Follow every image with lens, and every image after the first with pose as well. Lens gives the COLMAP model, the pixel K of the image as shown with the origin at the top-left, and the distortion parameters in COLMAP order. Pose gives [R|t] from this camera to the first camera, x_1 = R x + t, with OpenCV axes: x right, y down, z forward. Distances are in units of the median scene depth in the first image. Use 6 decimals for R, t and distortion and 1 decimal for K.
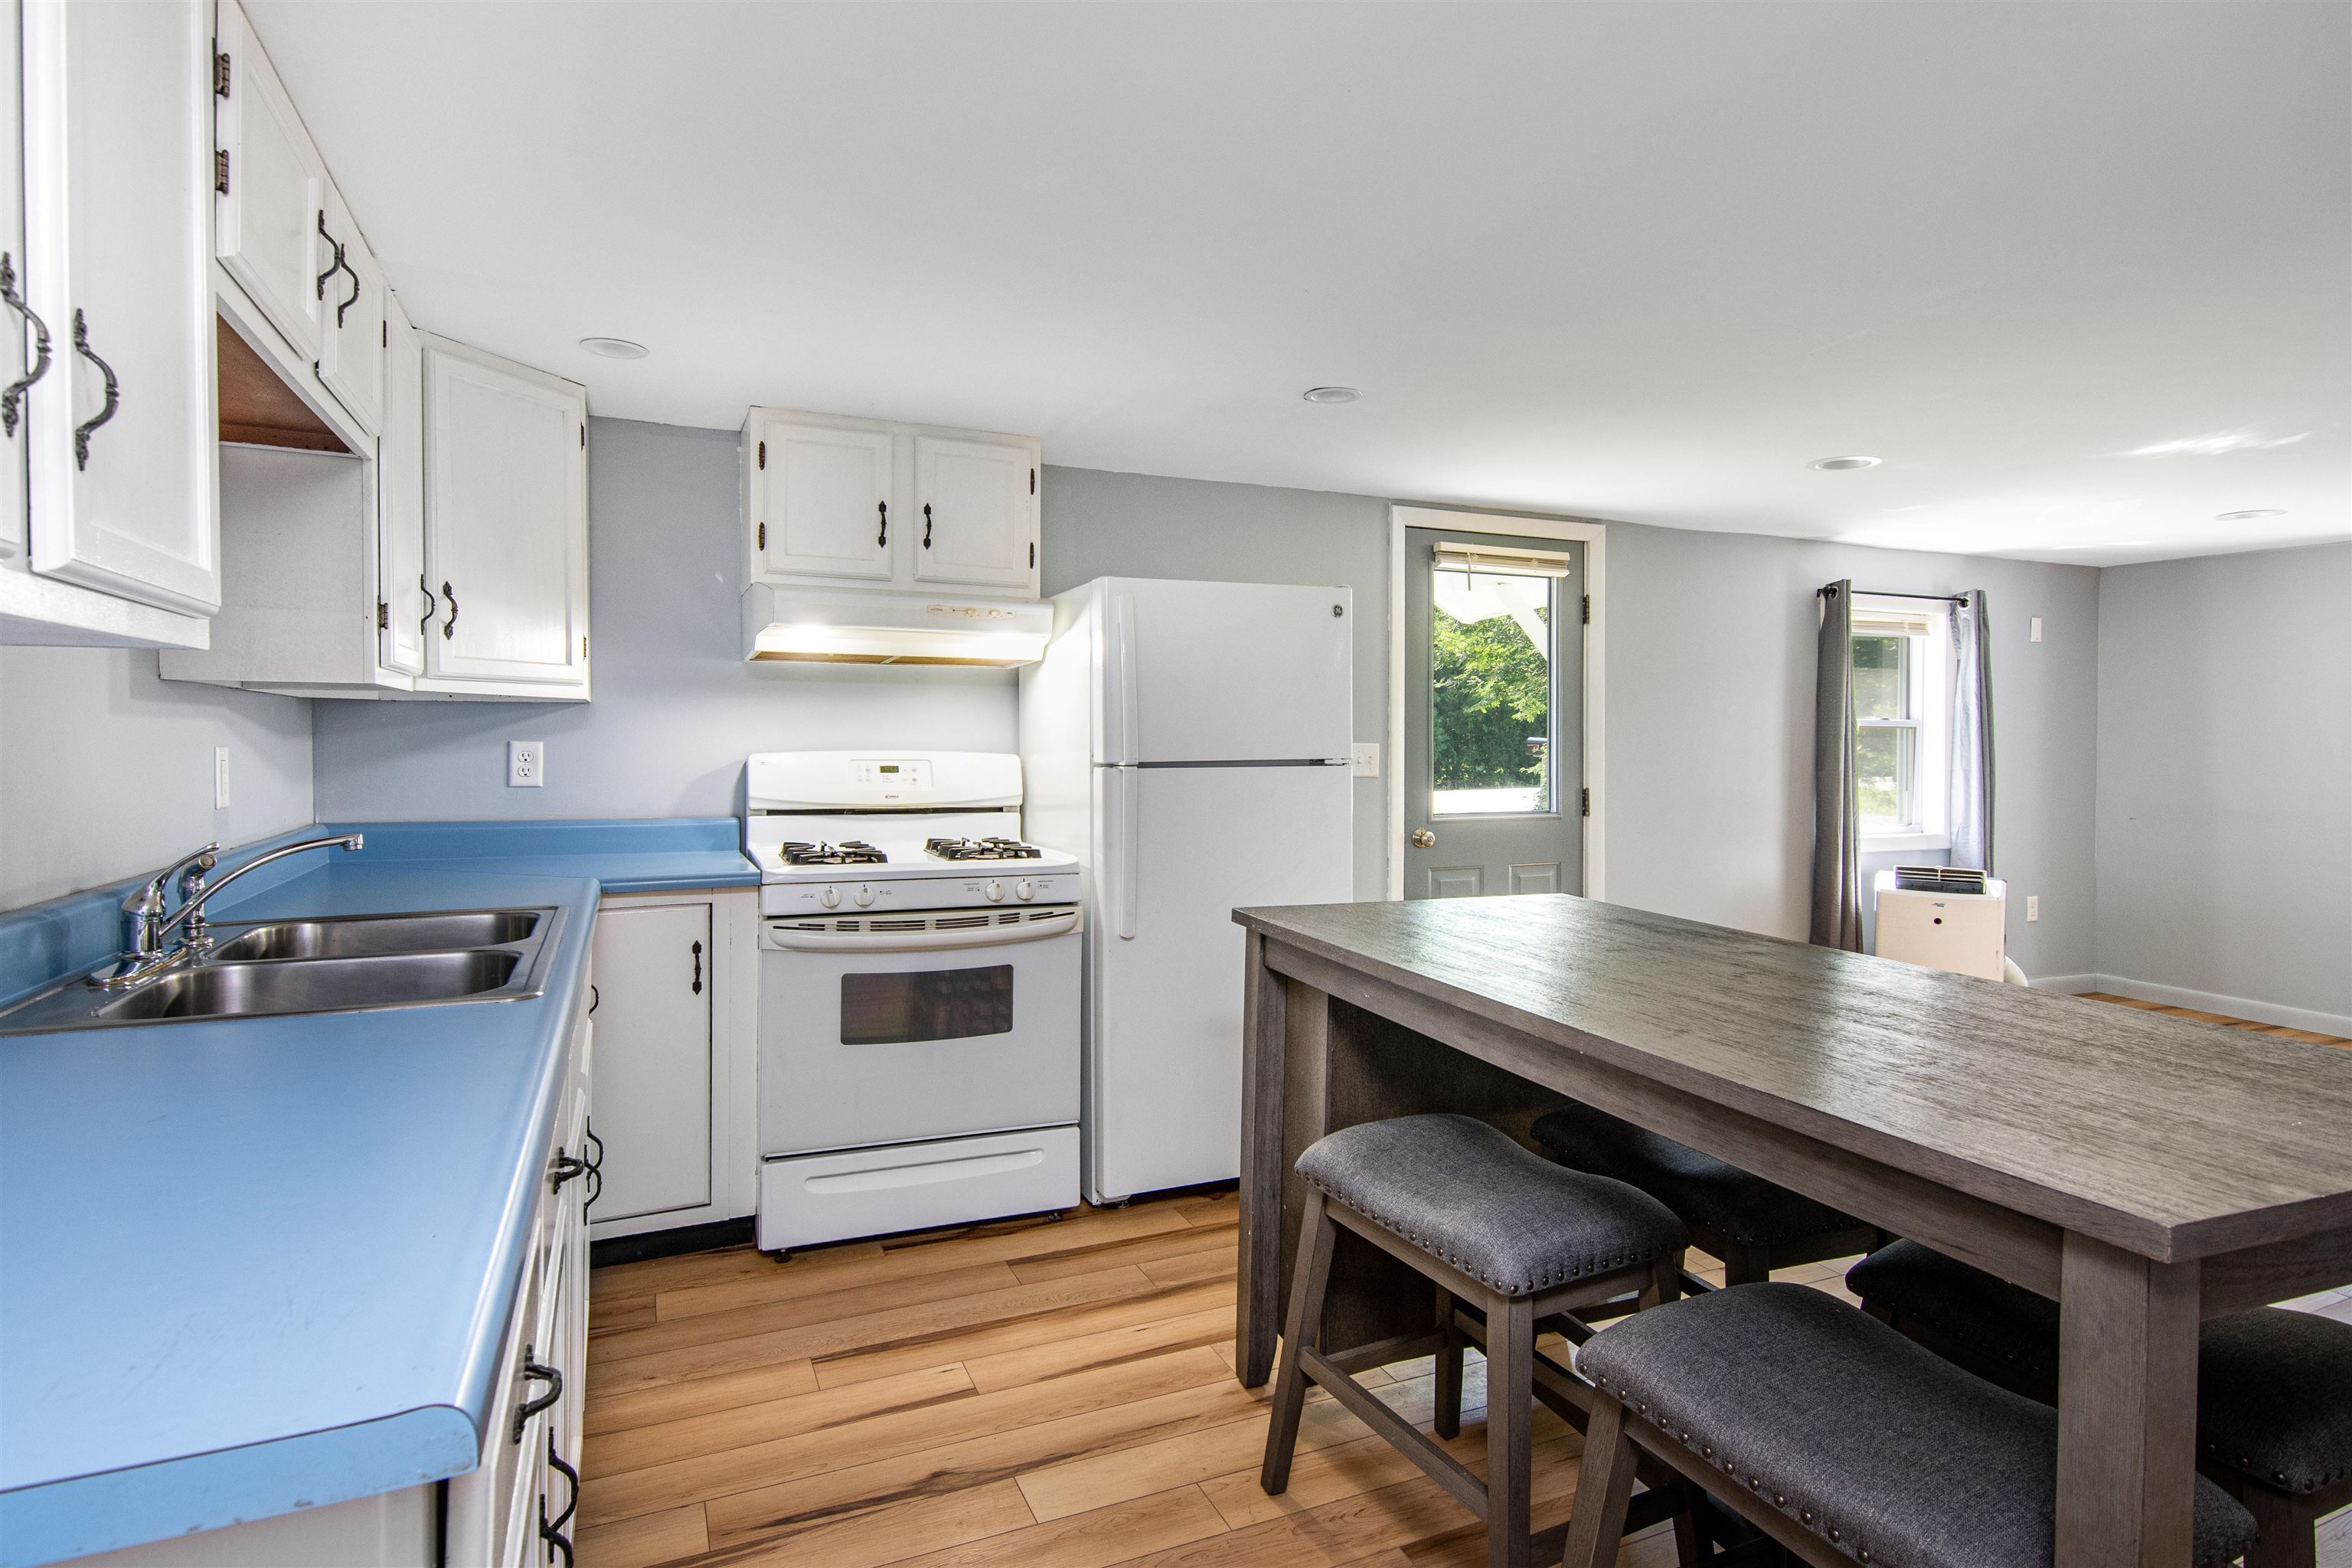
lens RADIAL K [[1156.7, 0, 1177.7], [0, 1156.7, 776.8], [0, 0, 1]] dist [-0.008236, 0.001851]
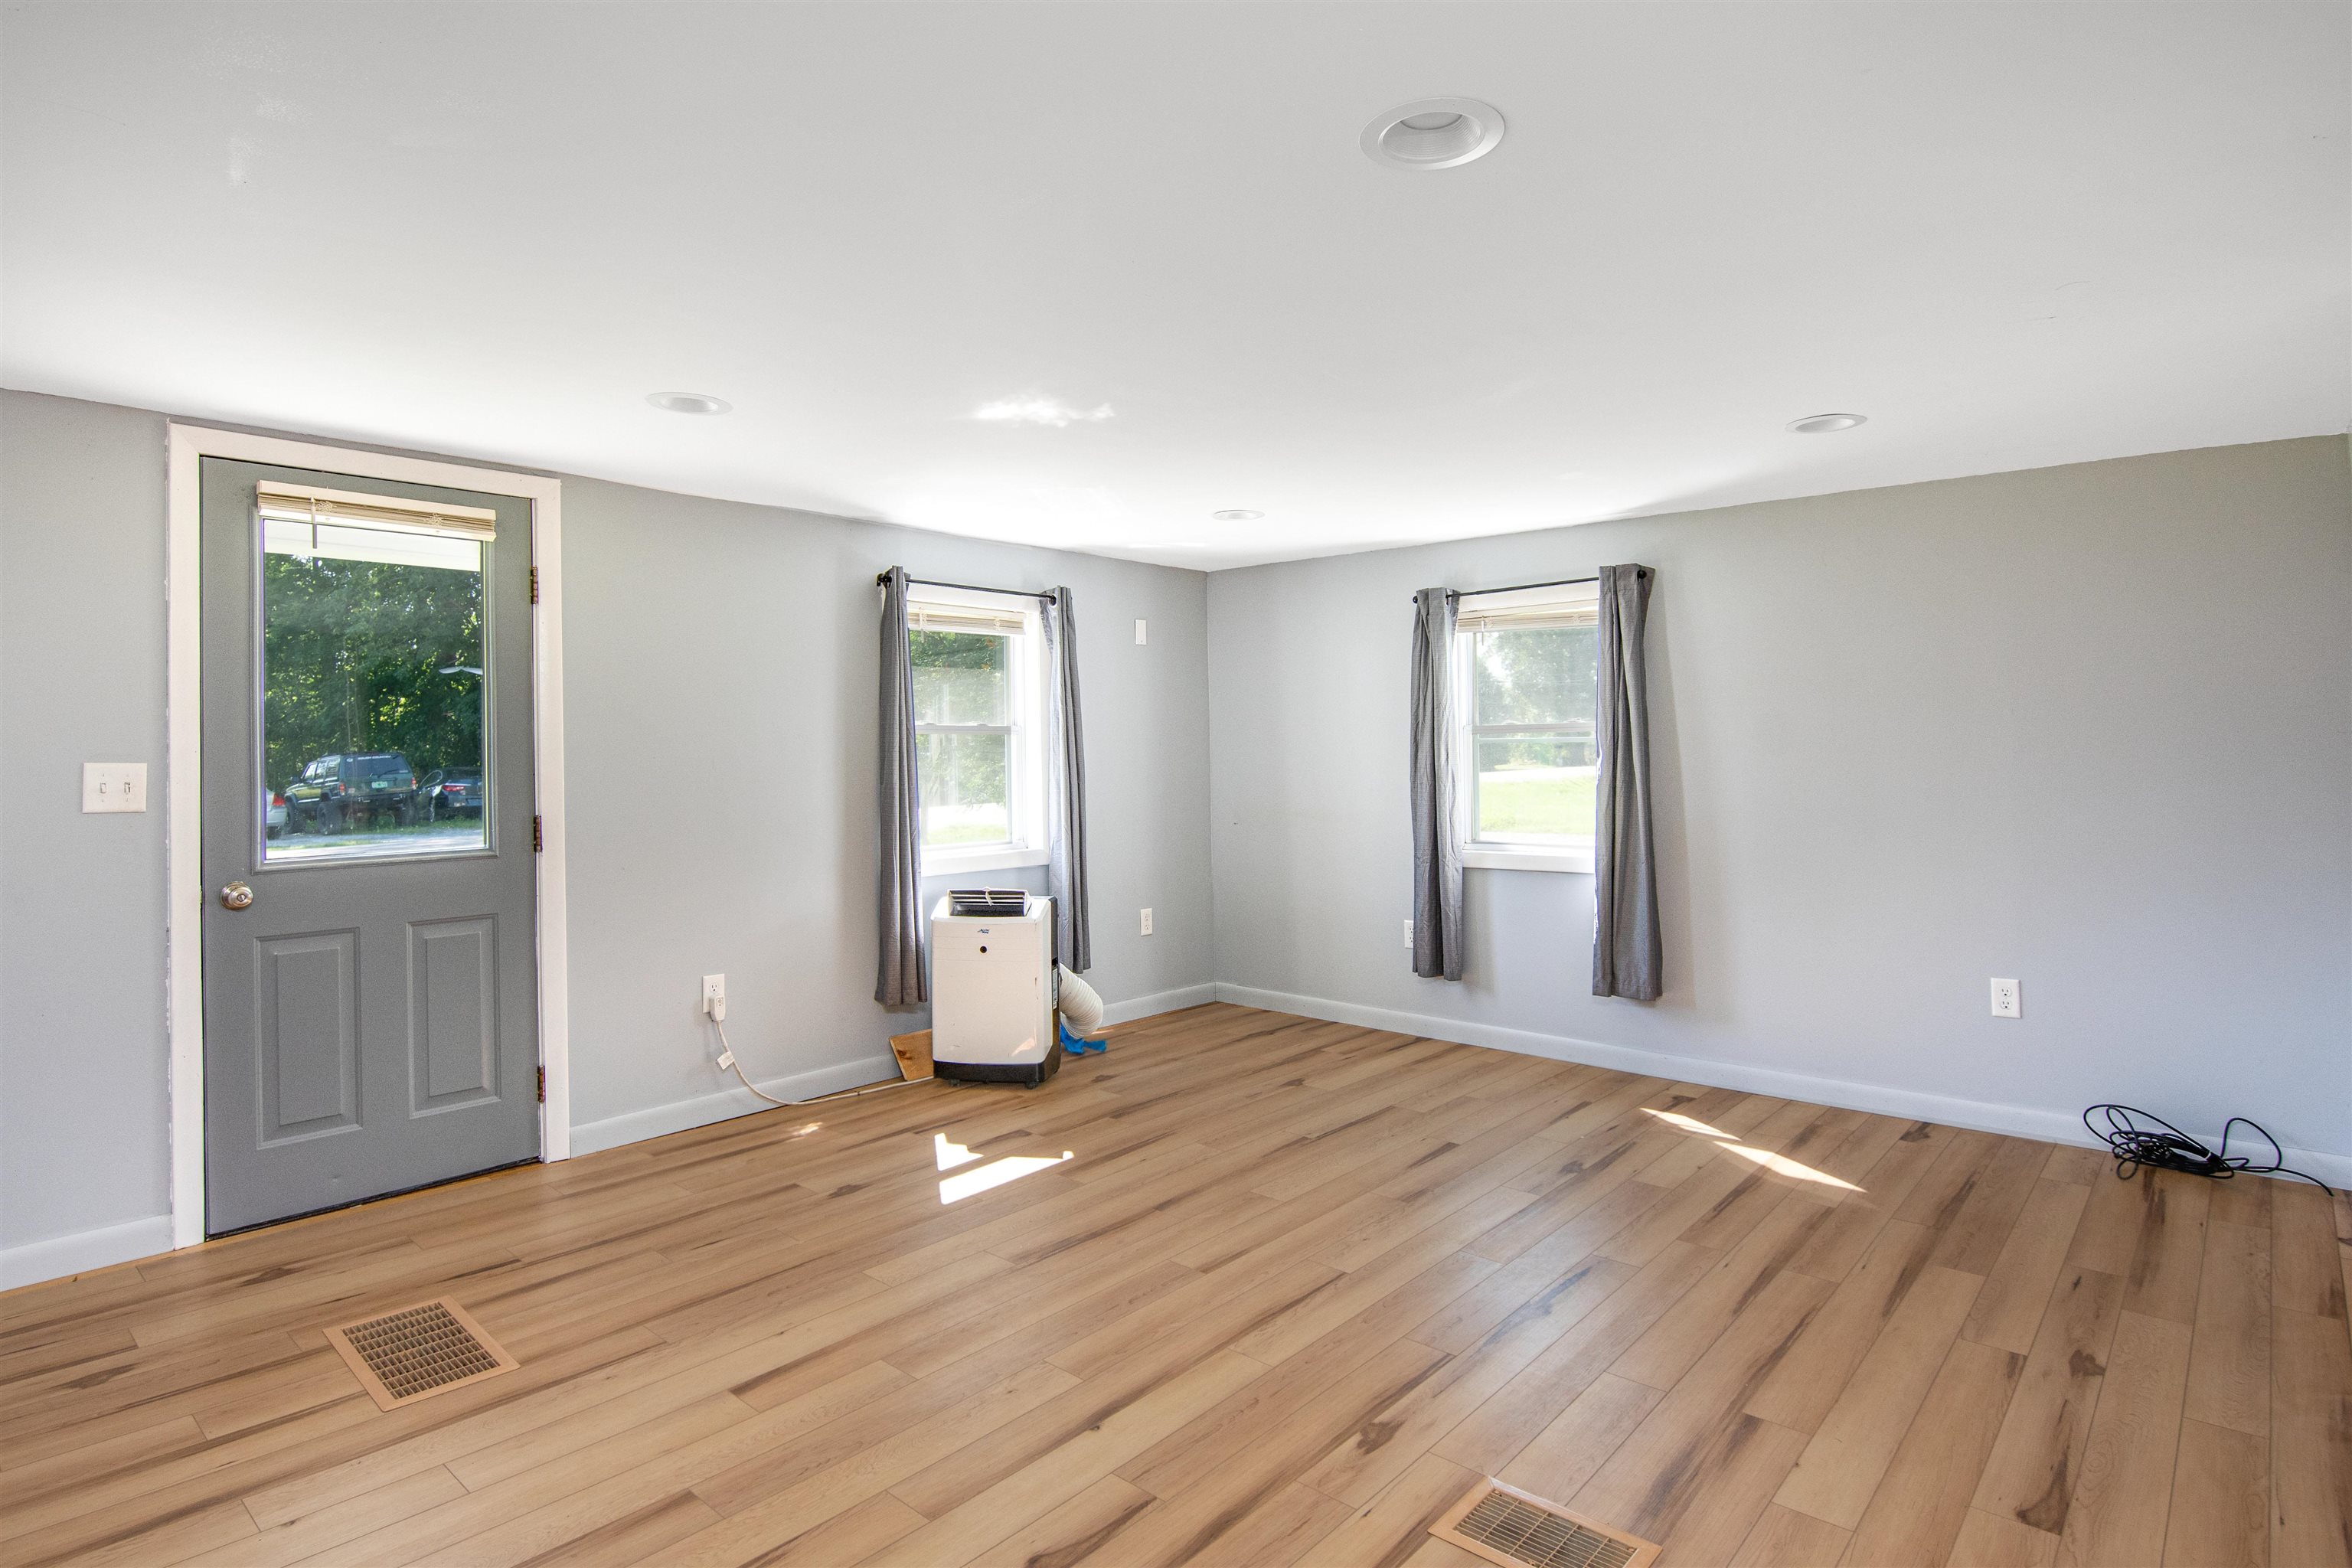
lens RADIAL K [[1227.0, 0, 1175.5], [0, 1227.0, 766.6], [0, 0, 1]] dist [0.003579, -0.004648]
pose [[0.904710, -0.020732, 0.425522, 0.381428], [0.030804, 0.999384, -0.016803, 0.003899], [-0.424912, 0.028310, 0.904792, 0.069550]]
